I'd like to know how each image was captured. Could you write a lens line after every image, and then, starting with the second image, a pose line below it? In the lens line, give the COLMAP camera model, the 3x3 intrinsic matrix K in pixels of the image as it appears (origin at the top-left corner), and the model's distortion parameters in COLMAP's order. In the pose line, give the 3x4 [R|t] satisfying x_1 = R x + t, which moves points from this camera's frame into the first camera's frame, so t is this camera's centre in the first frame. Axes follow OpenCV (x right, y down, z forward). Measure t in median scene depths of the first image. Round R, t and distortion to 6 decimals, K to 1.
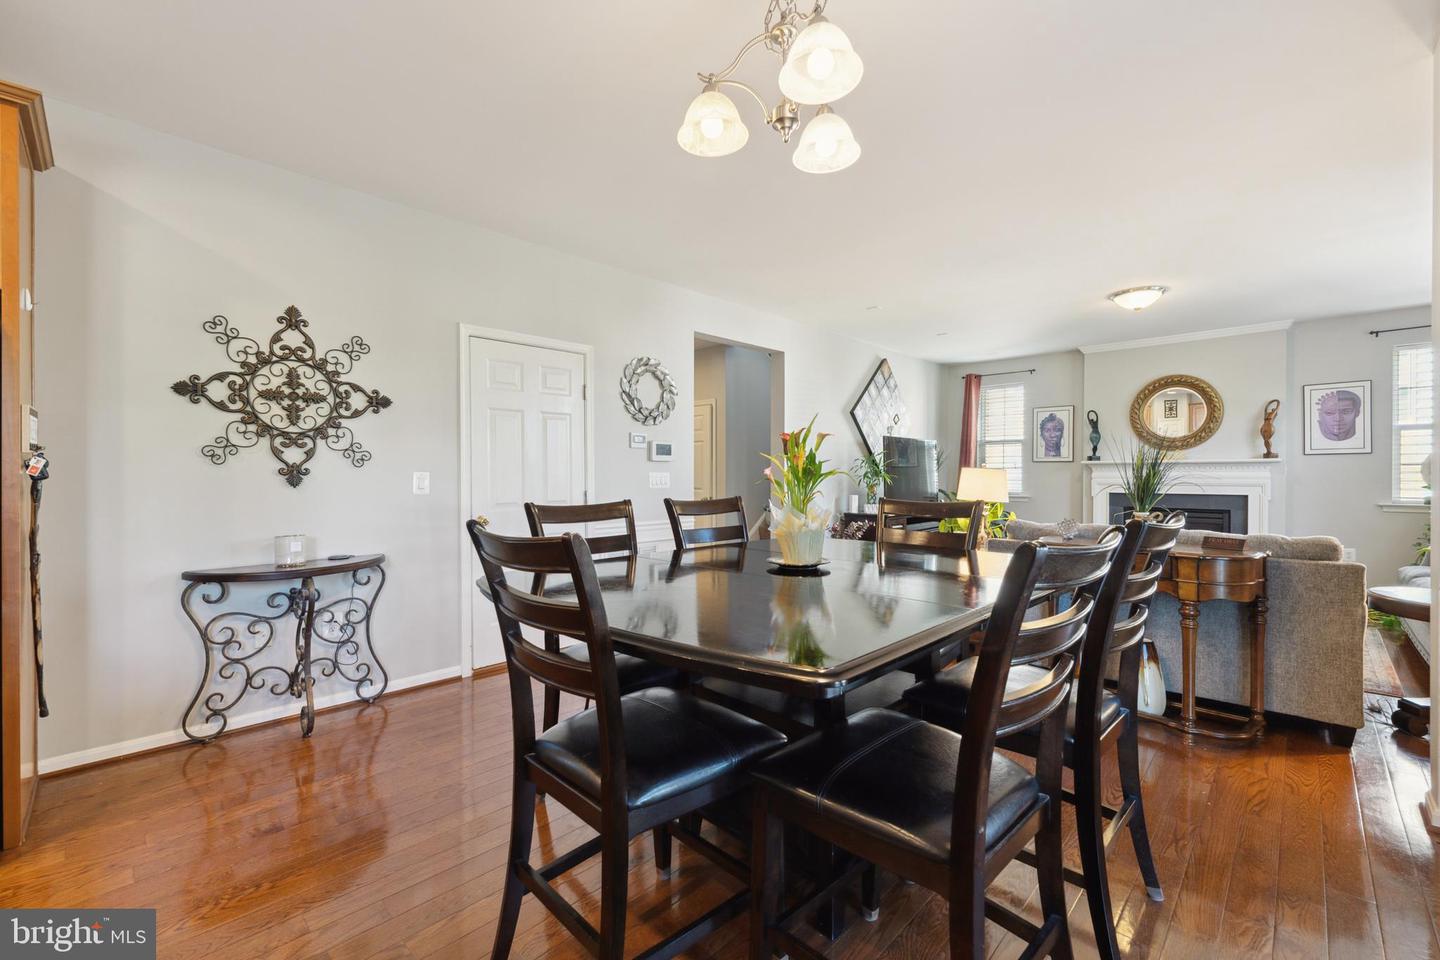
lens RADIAL K [[593.4, 0, 714.7], [0, 593.4, 482.0], [0, 0, 1]] dist [-0.001694, -0.000655]
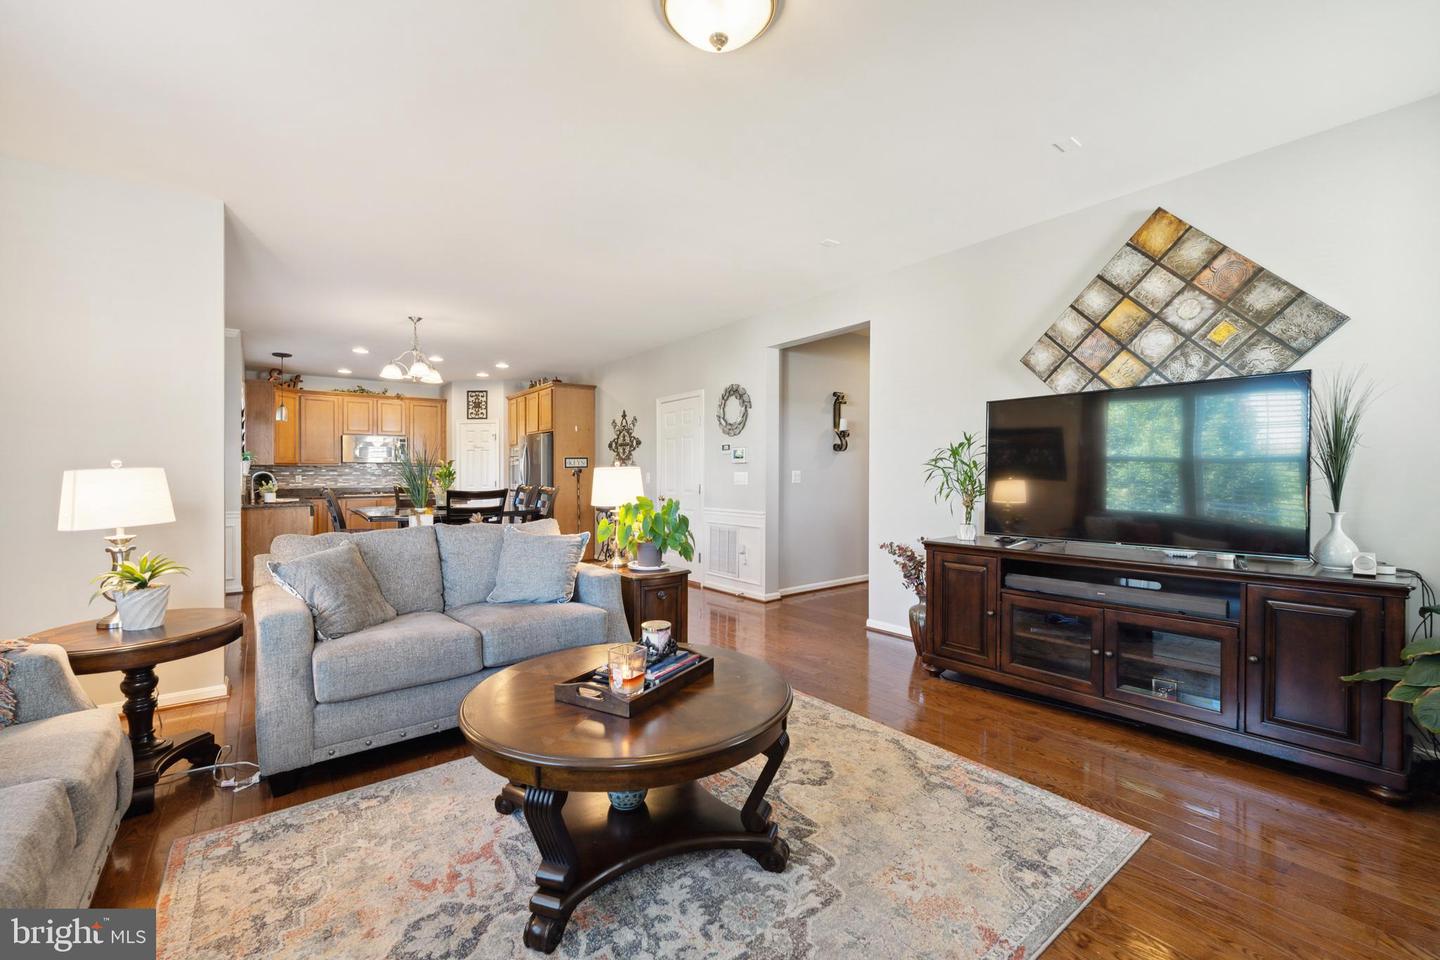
lens RADIAL K [[593.4, 0, 709.9], [0, 593.4, 479.8], [0, 0, 1]] dist [-0.001694, -0.000655]
pose [[-0.135764, 0.009872, -0.990692, 1.317522], [-0.006537, 0.999920, 0.010860, -0.013178], [0.990720, 0.007951, -0.135689, 1.239899]]
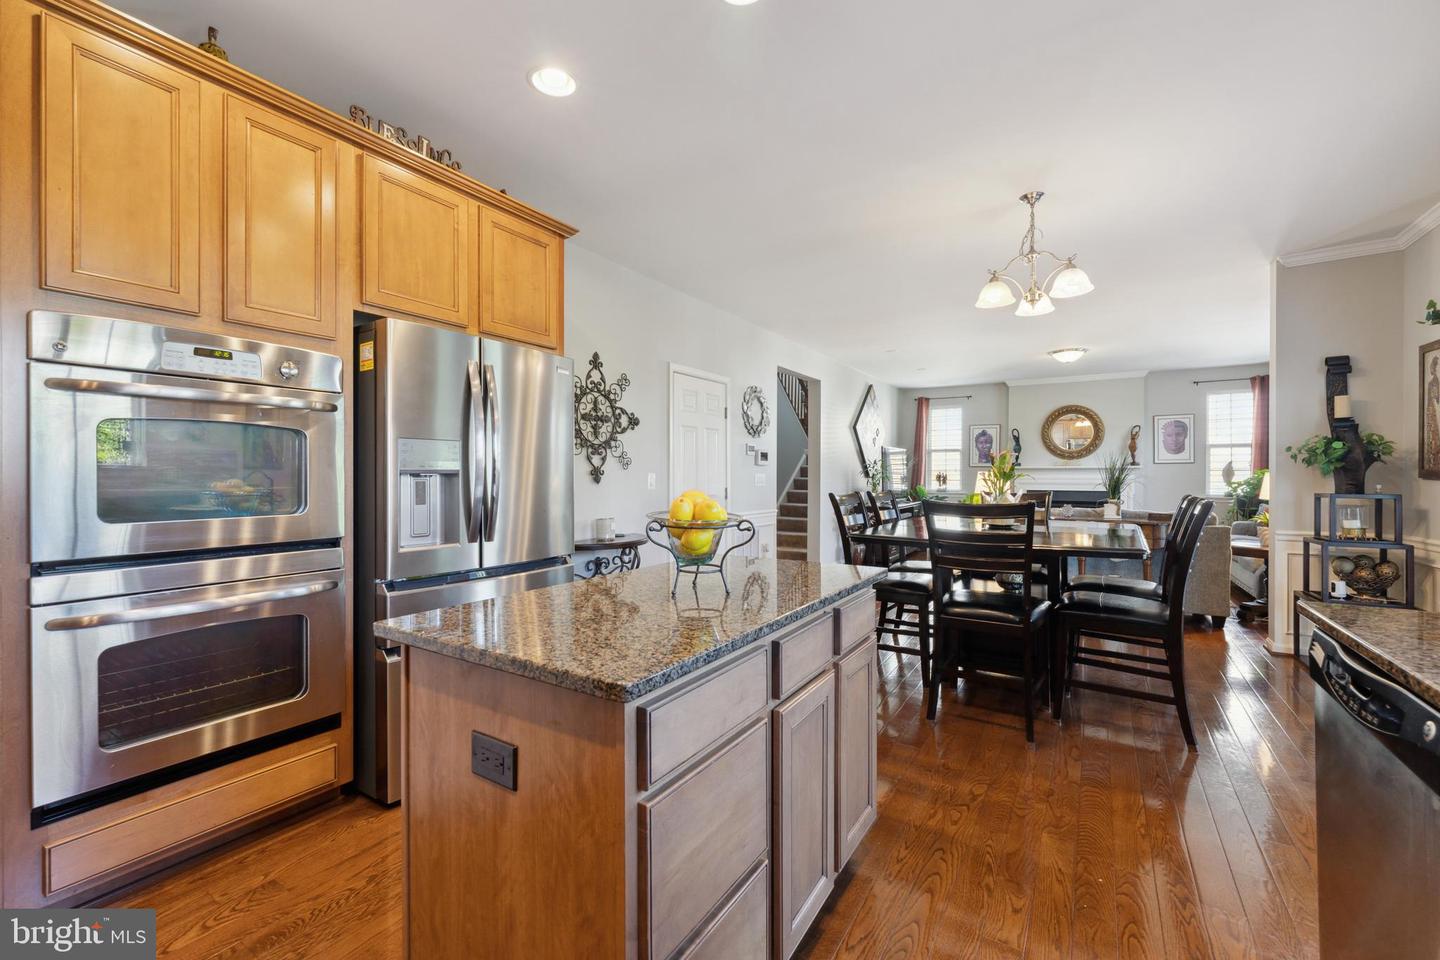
lens RADIAL K [[593.4, 0, 708.9], [0, 593.4, 480.8], [0, 0, 1]] dist [-0.001694, -0.000655]
pose [[0.978982, 0.002030, 0.203937, -0.525542], [-0.001399, 0.999994, -0.003237, 0.003985], [-0.203942, 0.002884, 0.978979, -0.285672]]
